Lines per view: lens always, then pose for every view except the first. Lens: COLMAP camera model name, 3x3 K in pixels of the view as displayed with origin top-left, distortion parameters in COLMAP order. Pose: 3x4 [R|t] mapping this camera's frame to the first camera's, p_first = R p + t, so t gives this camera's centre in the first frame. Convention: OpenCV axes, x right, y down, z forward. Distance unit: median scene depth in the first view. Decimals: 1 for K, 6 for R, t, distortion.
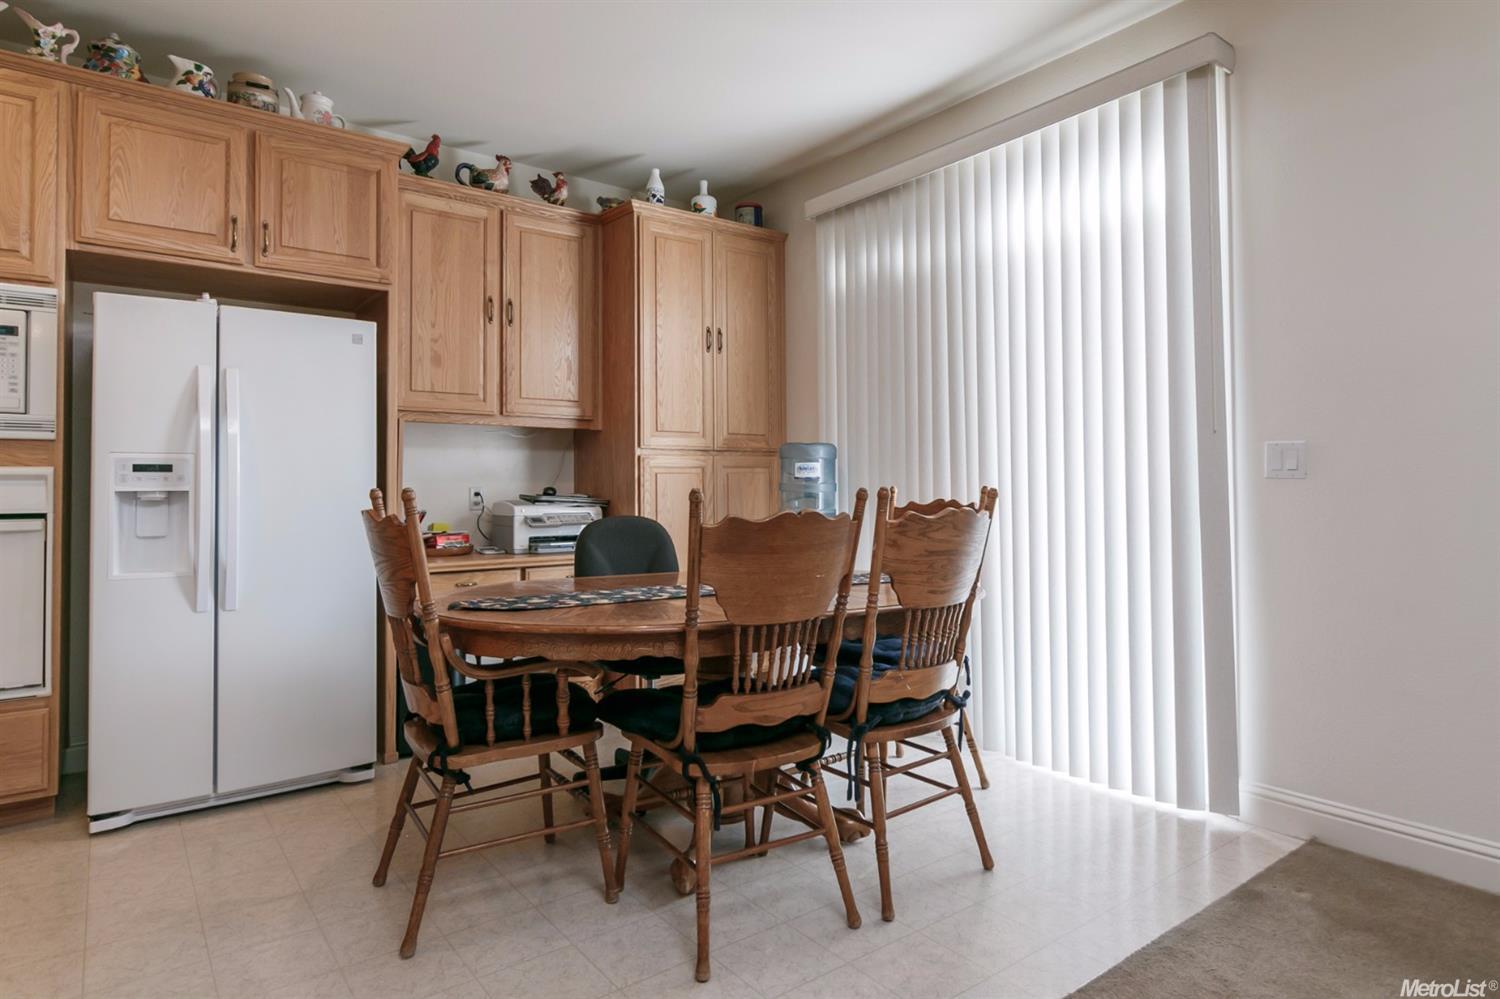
lens RADIAL K [[856.7, 0, 760.2], [0, 856.7, 466.1], [0, 0, 1]] dist [0.000267, 0.005758]
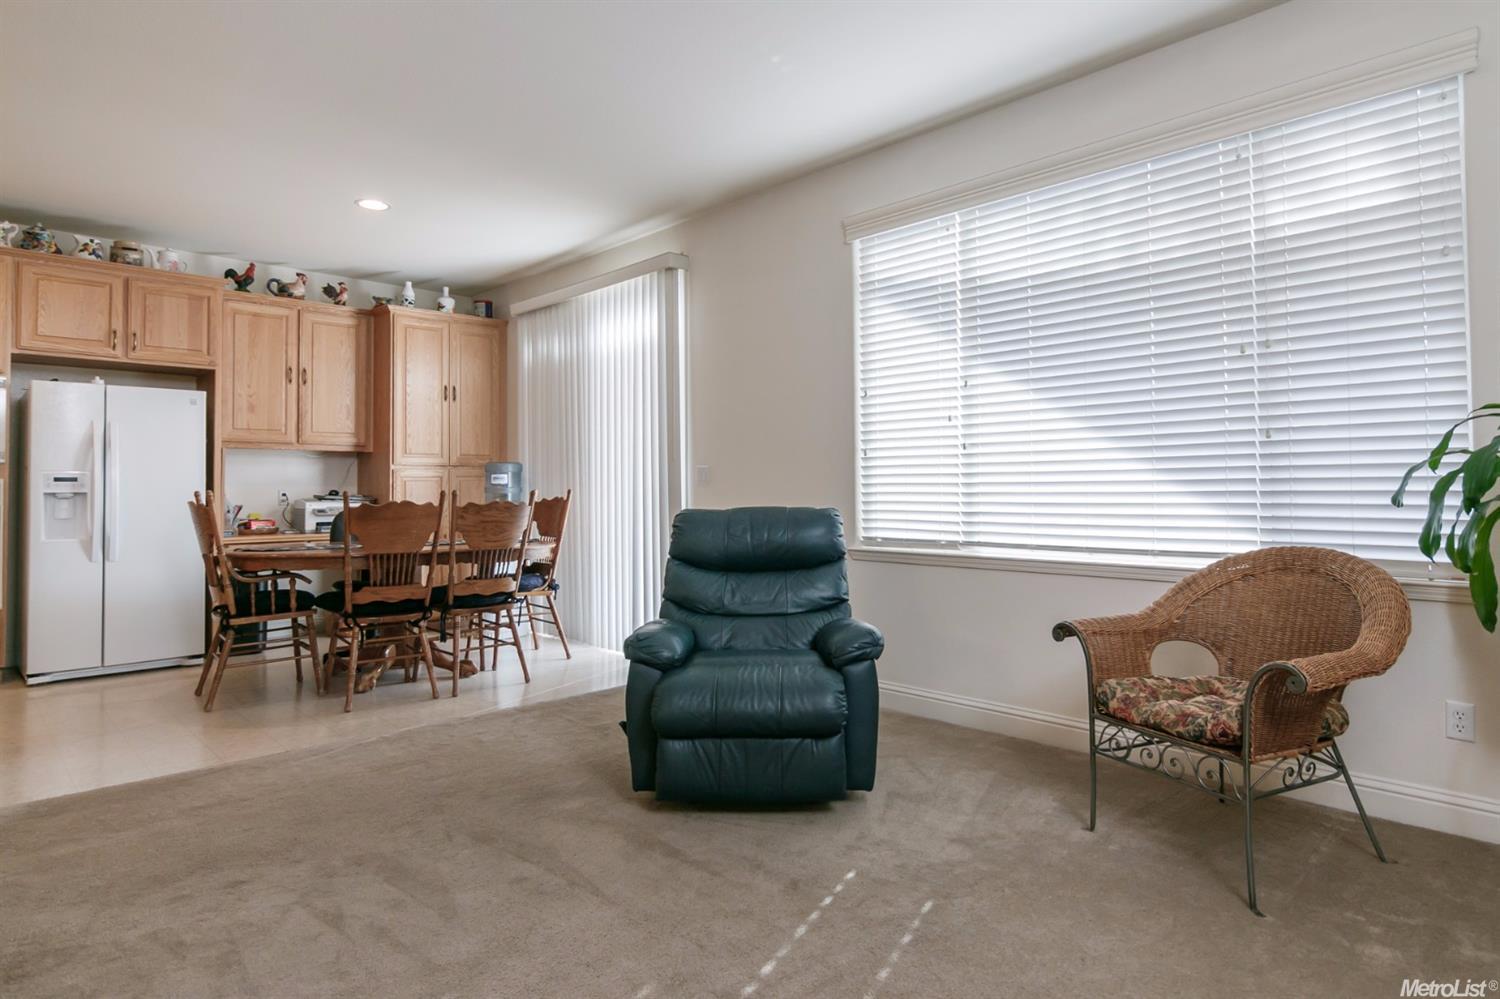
lens RADIAL K [[856.7, 0, 758.2], [0, 856.7, 467.6], [0, 0, 1]] dist [0.000267, 0.005758]
pose [[0.993739, 0.002578, 0.111697, 0.412279], [-0.002481, 0.999996, -0.001009, -0.019171], [-0.111699, 0.000726, 0.993742, -0.739951]]
